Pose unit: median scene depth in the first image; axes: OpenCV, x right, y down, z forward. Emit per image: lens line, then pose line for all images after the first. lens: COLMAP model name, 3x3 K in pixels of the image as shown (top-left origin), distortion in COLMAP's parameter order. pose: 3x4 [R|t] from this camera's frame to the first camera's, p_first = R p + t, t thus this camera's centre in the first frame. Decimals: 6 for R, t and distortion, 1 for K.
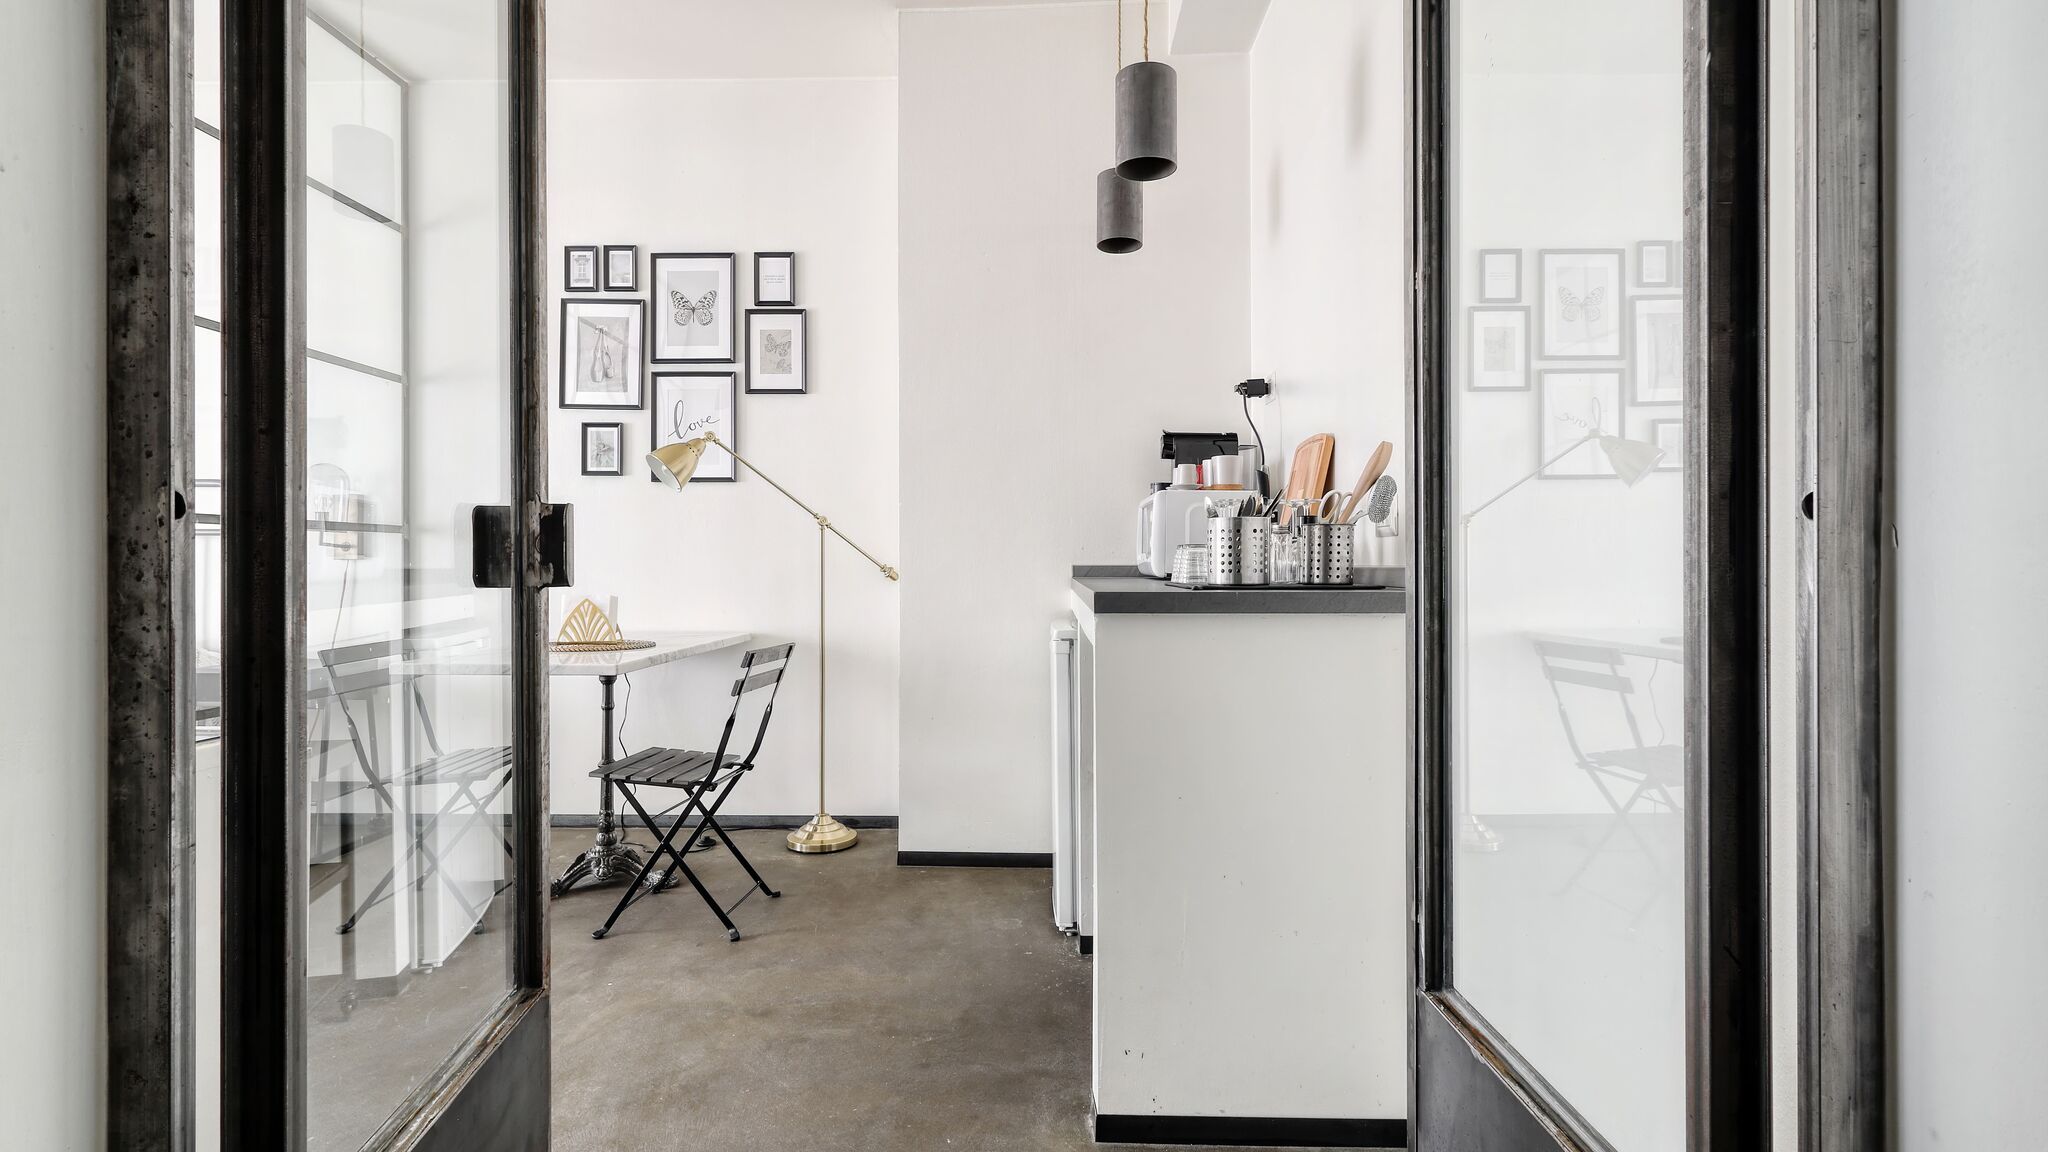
lens RADIAL K [[955.2, 0, 1024.0], [0, 955.2, 576.0], [0, 0, 1]] dist [-0.000377, -0.000023]
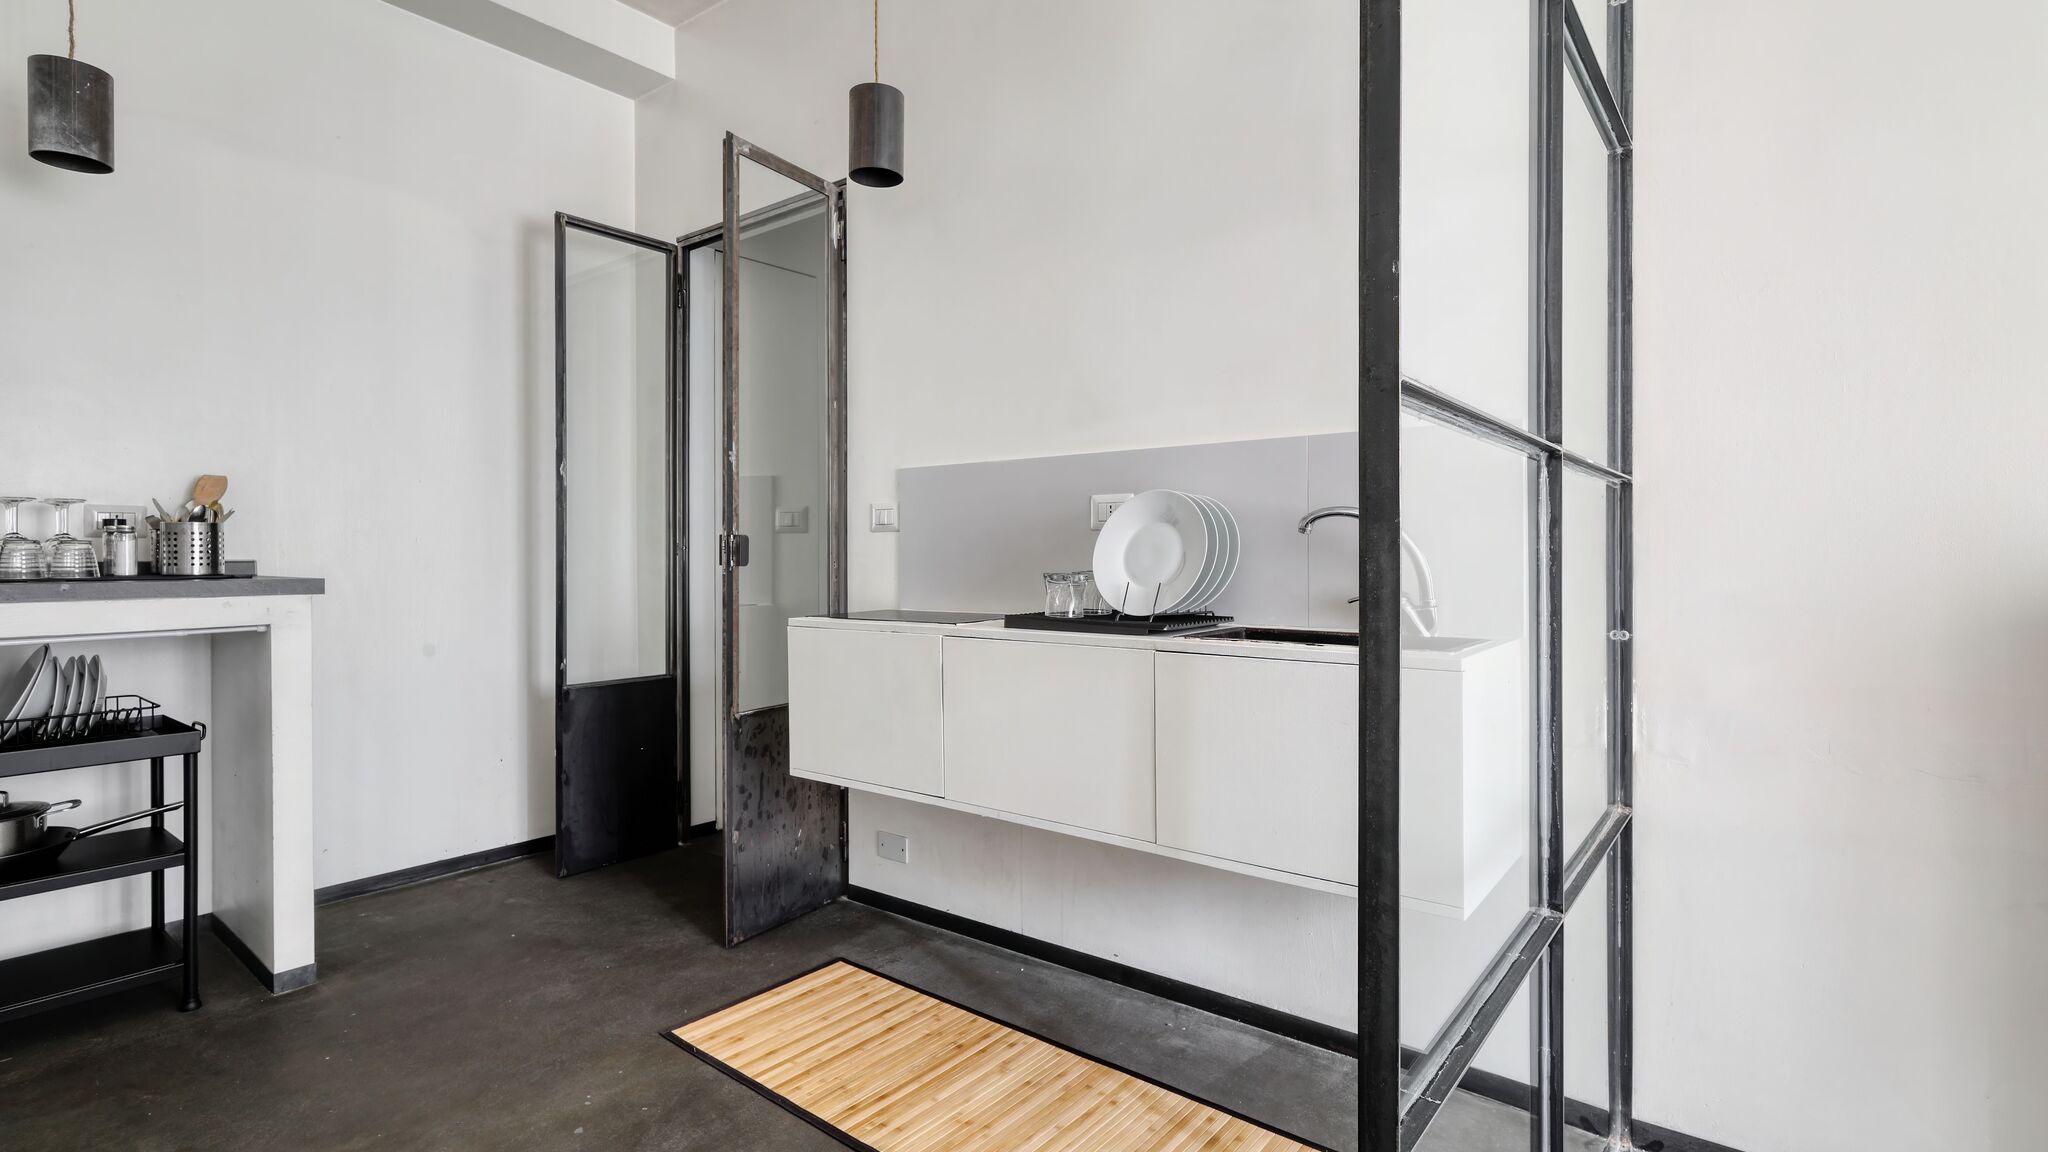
lens RADIAL K [[966.4, 0, 1025.0], [0, 966.4, 552.3], [0, 0, 1]] dist [-0.001699, 0.000150]
pose [[-0.788302, 0.001229, 0.615288, -0.742346], [0.007367, 0.999945, 0.007440, -0.011746], [-0.615245, 0.010397, -0.788267, 0.688591]]
